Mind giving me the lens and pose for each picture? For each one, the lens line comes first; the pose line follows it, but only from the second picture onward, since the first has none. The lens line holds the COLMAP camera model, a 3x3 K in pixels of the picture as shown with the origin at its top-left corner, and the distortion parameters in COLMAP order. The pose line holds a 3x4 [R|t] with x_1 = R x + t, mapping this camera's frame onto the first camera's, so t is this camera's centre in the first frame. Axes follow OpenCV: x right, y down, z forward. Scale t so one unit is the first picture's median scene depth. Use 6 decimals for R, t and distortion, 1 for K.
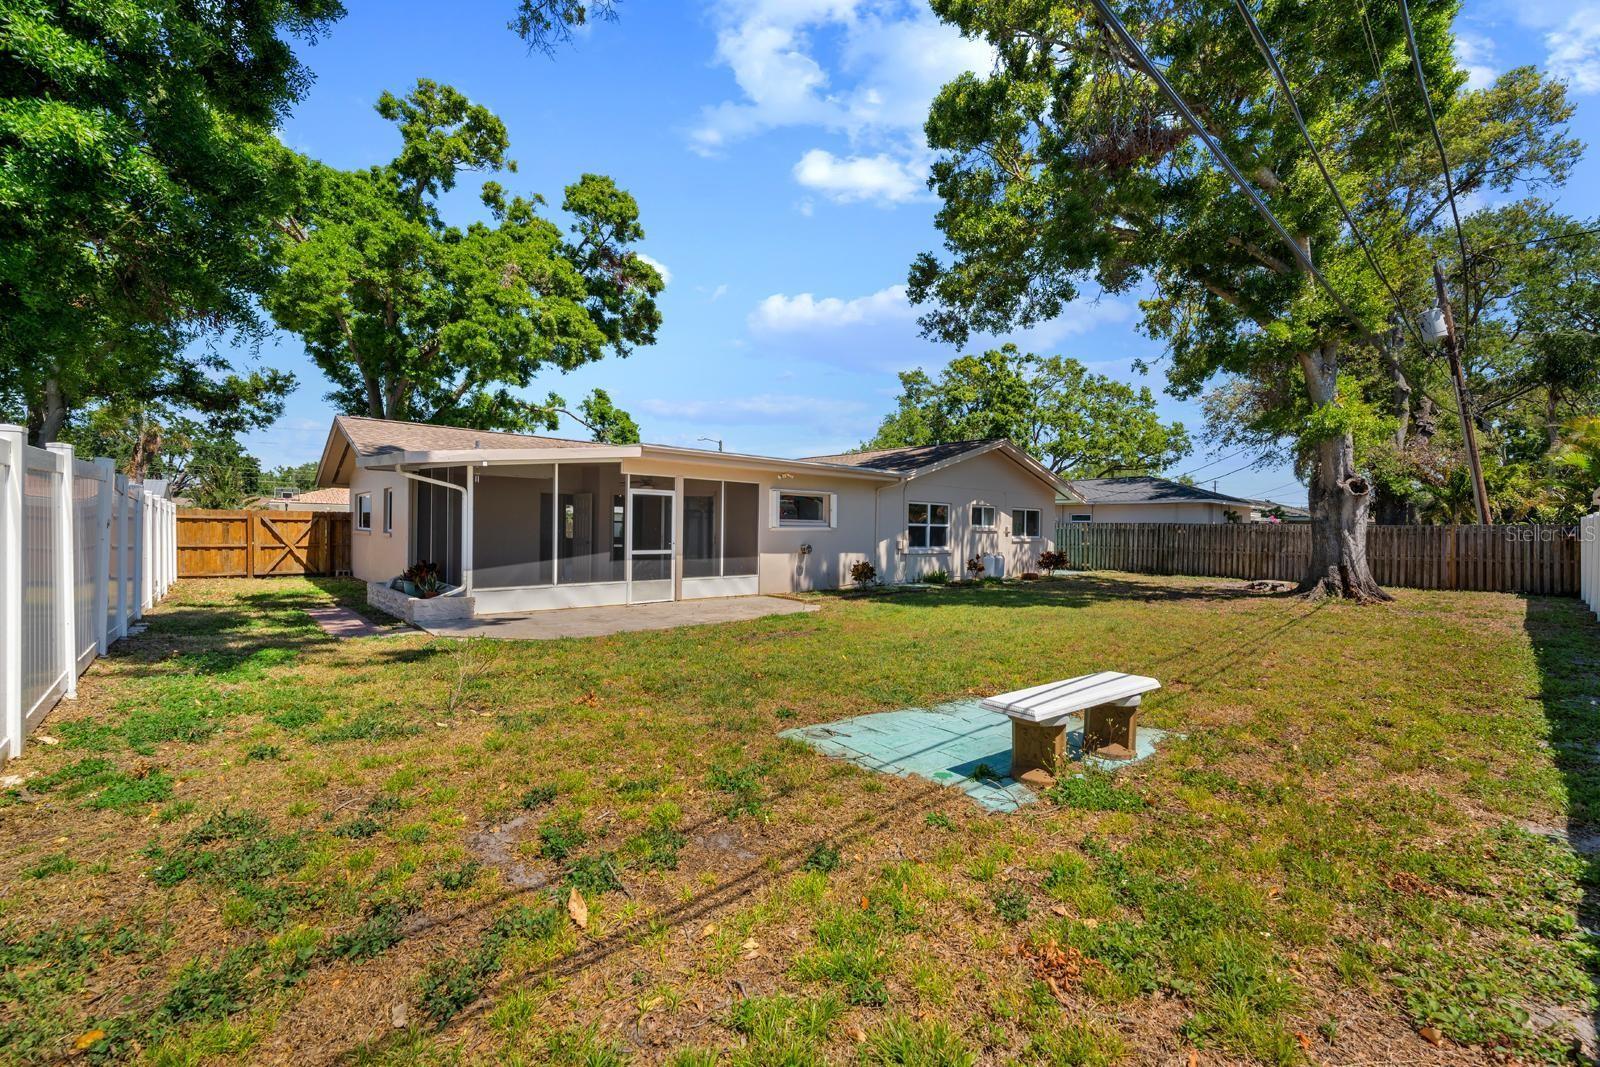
lens RADIAL K [[649.0, 0, 799.7], [0, 649.0, 533.1], [0, 0, 1]] dist [-0.001472, -0.000832]
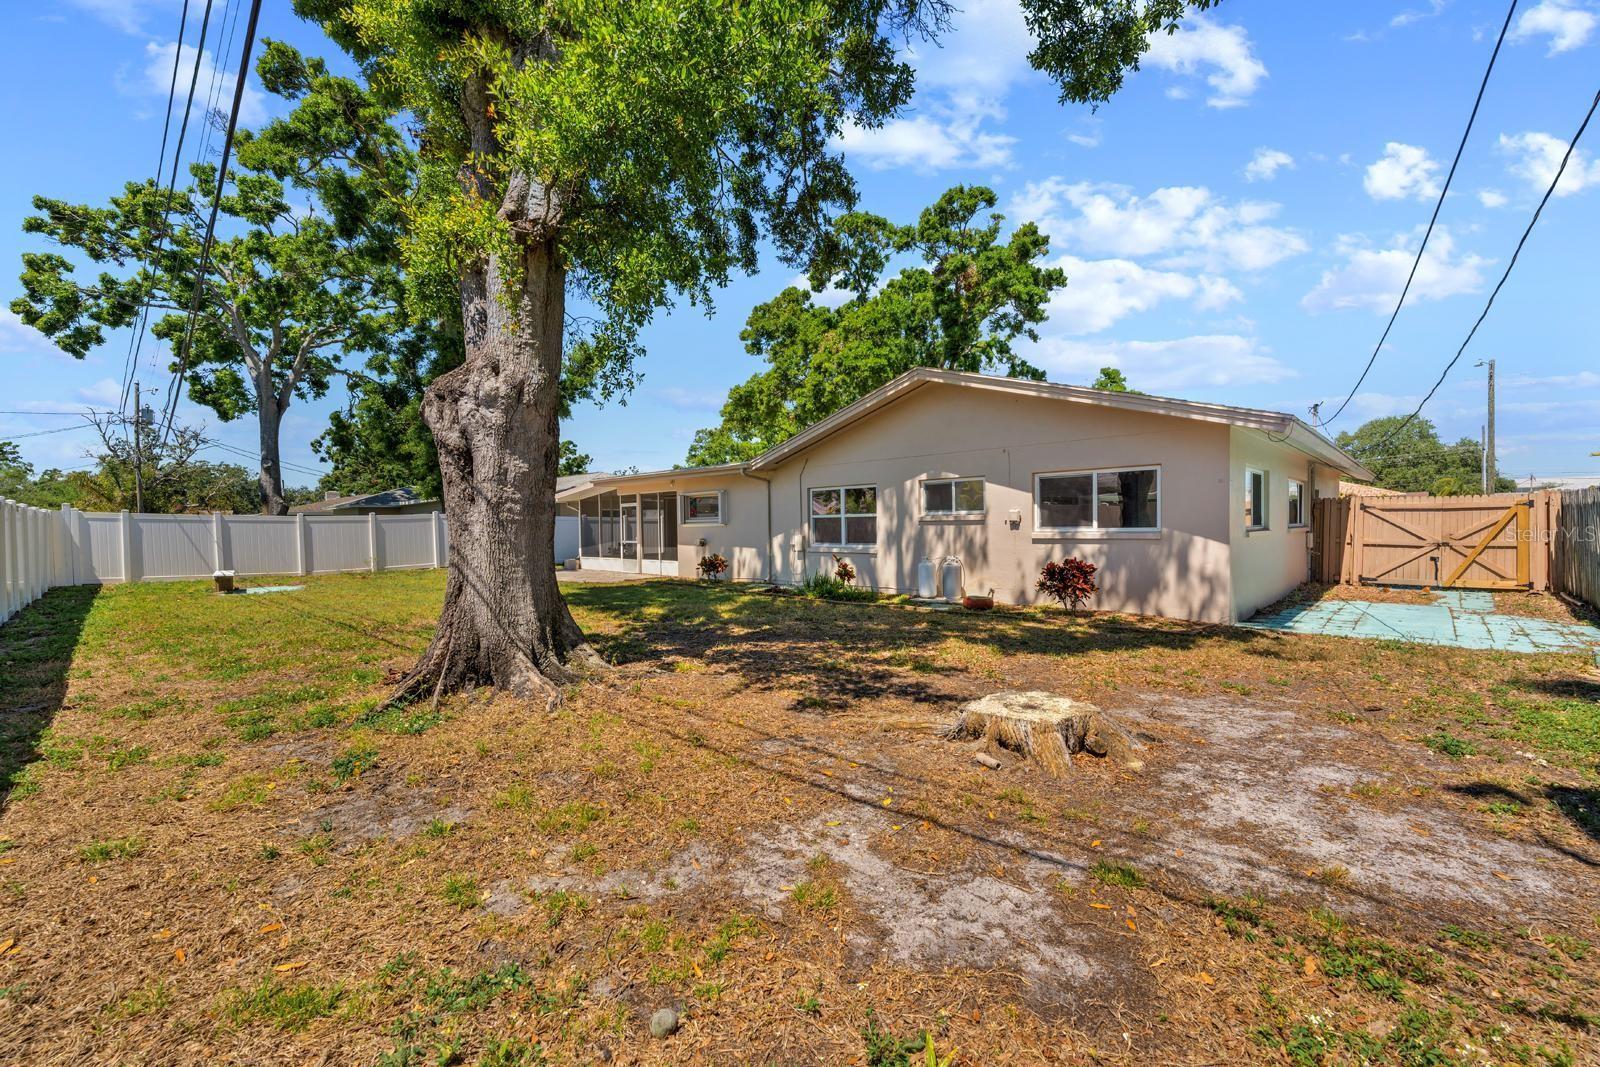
lens RADIAL K [[649.0, 0, 799.8], [0, 649.0, 538.4], [0, 0, 1]] dist [-0.001472, -0.000832]
pose [[0.089463, 0.004097, -0.995982, 1.081318], [0.006004, 0.999971, 0.004652, 0.011843], [0.995972, -0.006396, 0.089436, 0.977953]]
